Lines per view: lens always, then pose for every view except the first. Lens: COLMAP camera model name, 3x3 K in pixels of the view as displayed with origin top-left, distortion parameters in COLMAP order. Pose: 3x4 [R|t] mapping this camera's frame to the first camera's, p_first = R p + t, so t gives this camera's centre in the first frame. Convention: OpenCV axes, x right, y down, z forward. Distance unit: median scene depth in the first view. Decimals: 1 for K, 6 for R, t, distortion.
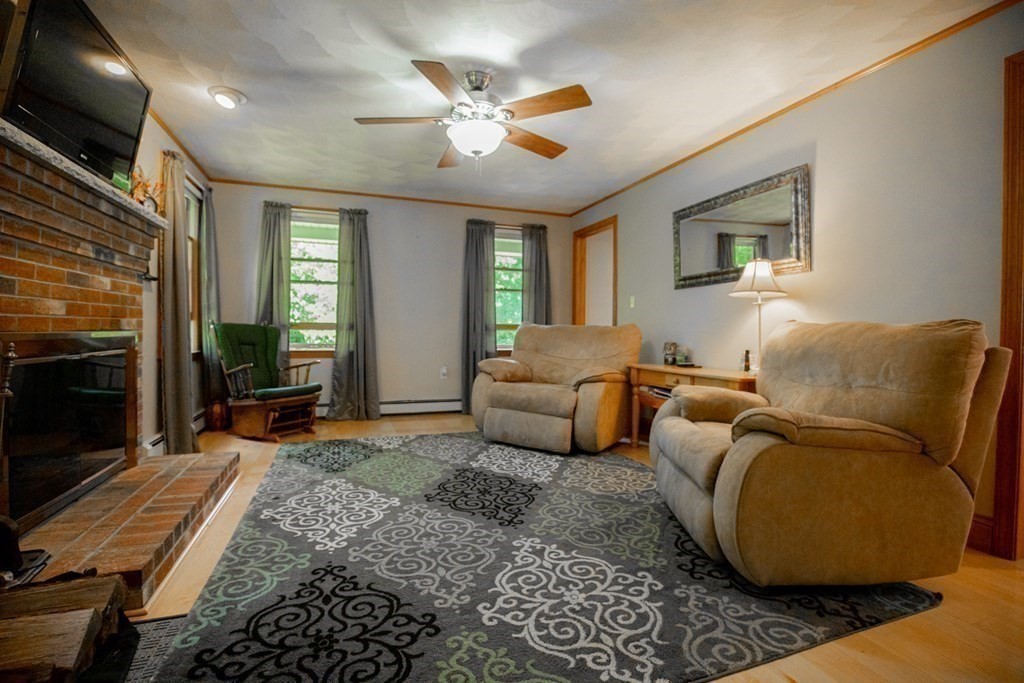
lens RADIAL K [[474.6, 0, 513.2], [0, 474.6, 339.0], [0, 0, 1]] dist [-0.040181, 0.000318]
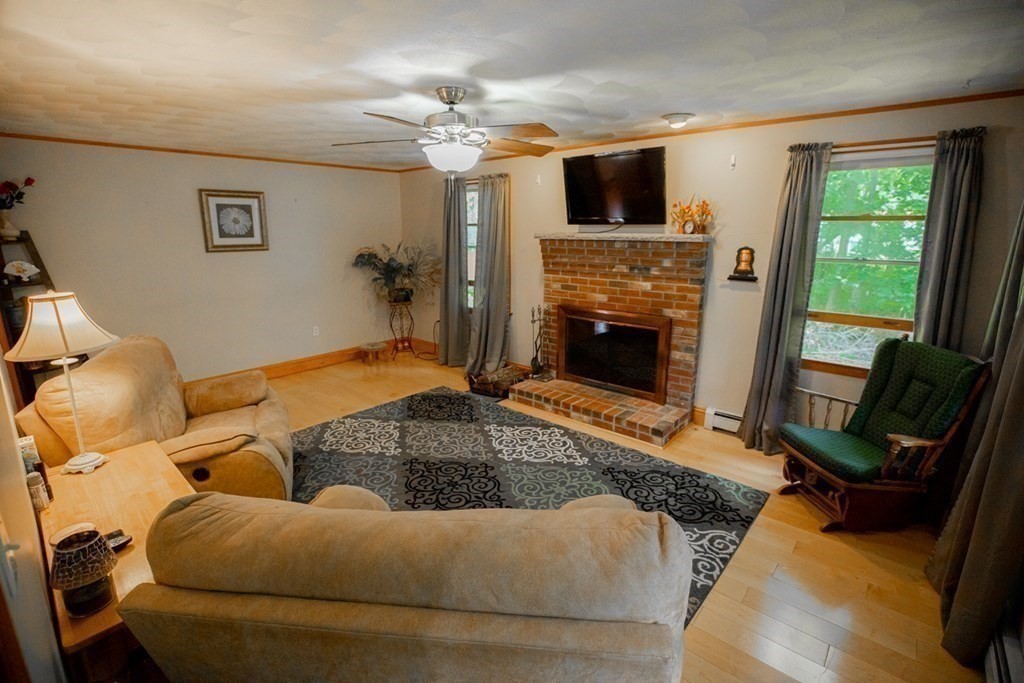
lens RADIAL K [[474.6, 0, 513.7], [0, 474.6, 337.7], [0, 0, 1]] dist [-0.040181, 0.000318]
pose [[-0.880529, 0.098567, -0.463630, 0.354894], [-0.014758, 0.971964, 0.234666, -0.338357], [0.473762, 0.213473, -0.854388, 2.305944]]
